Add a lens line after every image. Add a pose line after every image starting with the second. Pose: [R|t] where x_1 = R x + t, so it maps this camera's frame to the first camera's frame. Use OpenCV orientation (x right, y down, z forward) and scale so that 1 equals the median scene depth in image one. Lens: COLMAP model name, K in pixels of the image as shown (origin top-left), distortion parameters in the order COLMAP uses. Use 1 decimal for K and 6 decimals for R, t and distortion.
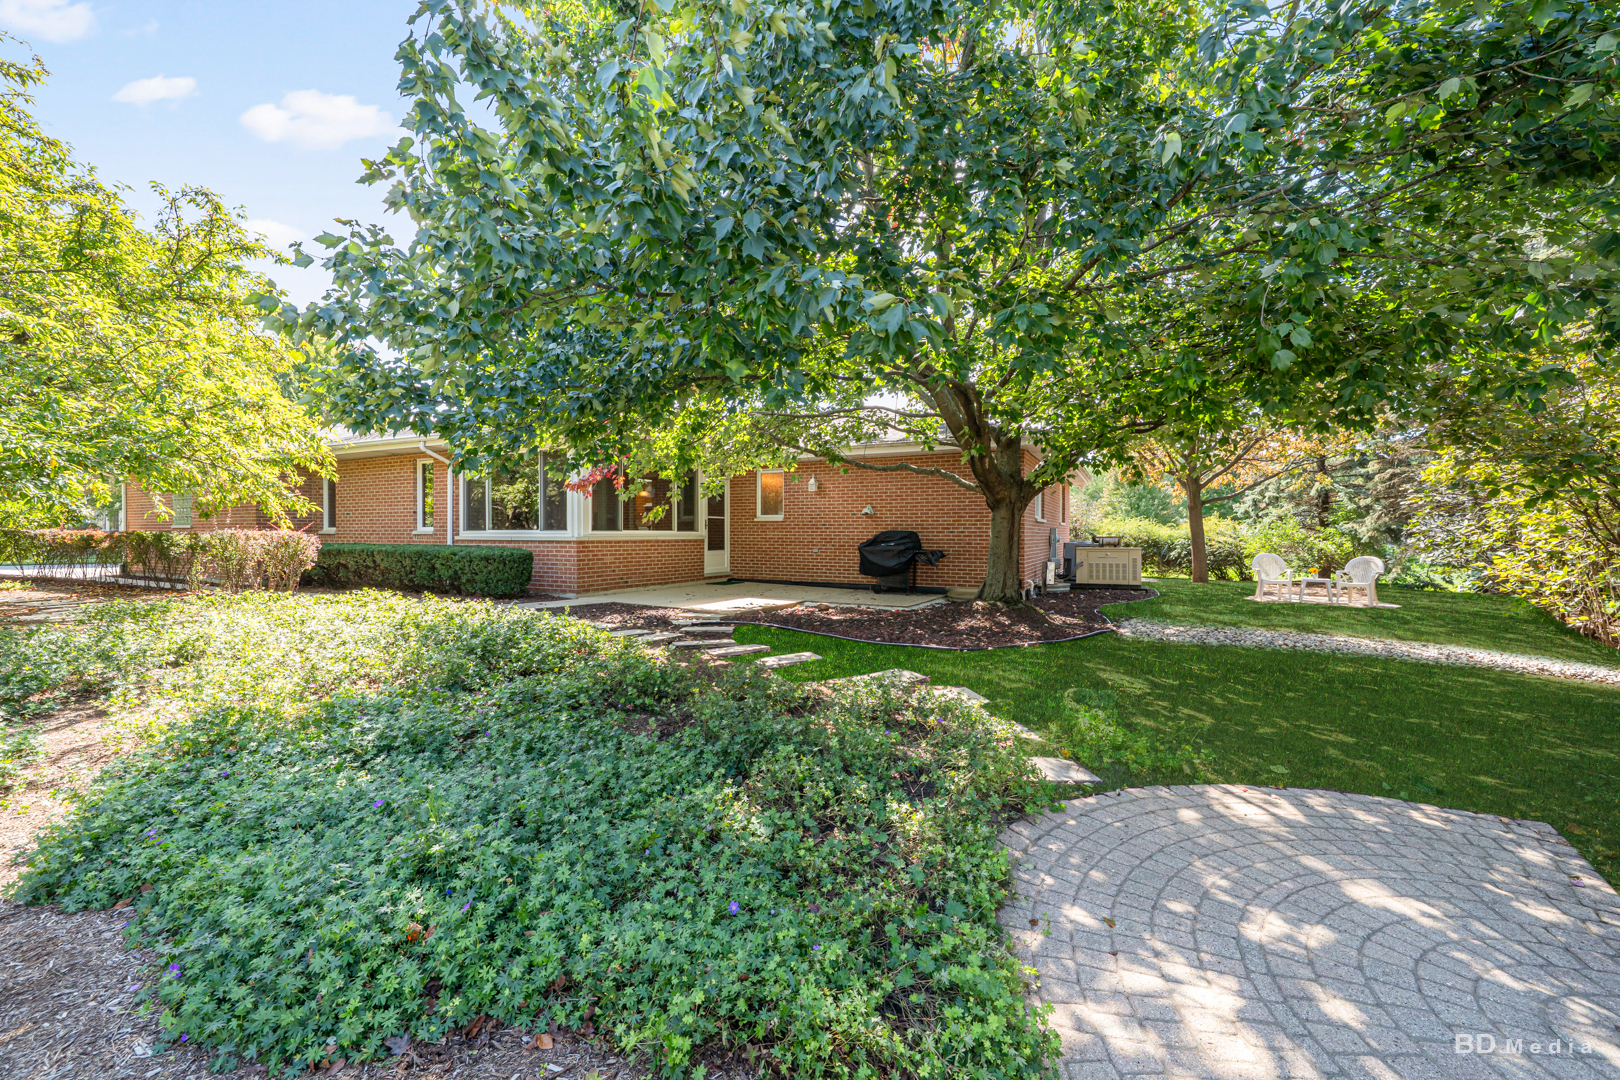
lens RADIAL K [[618.7, 0, 810.0], [0, 618.7, 540.0], [0, 0, 1]] dist [0.000202, 0.000004]
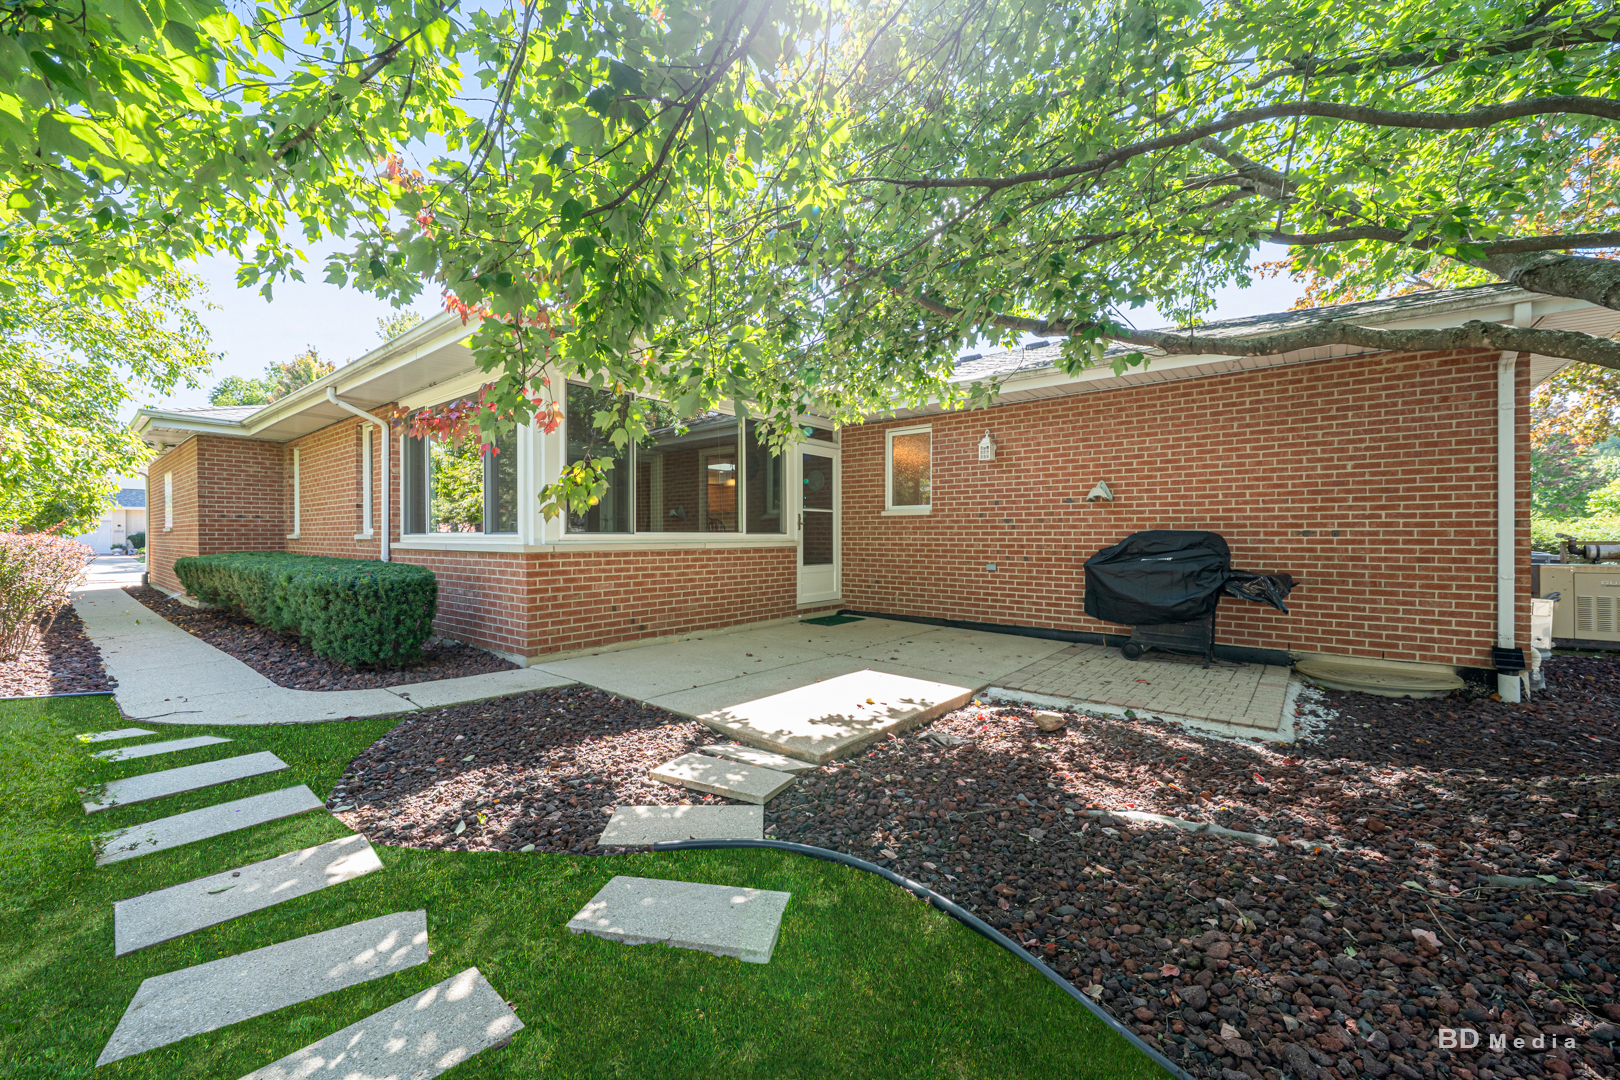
lens RADIAL K [[618.7, 0, 810.0], [0, 618.7, 540.0], [0, 0, 1]] dist [0.000202, 0.000004]
pose [[0.977438, -0.001950, -0.211215, -0.034033], [0.001190, 0.999992, -0.003722, -0.005778], [0.211221, 0.003386, 0.977433, 0.441120]]
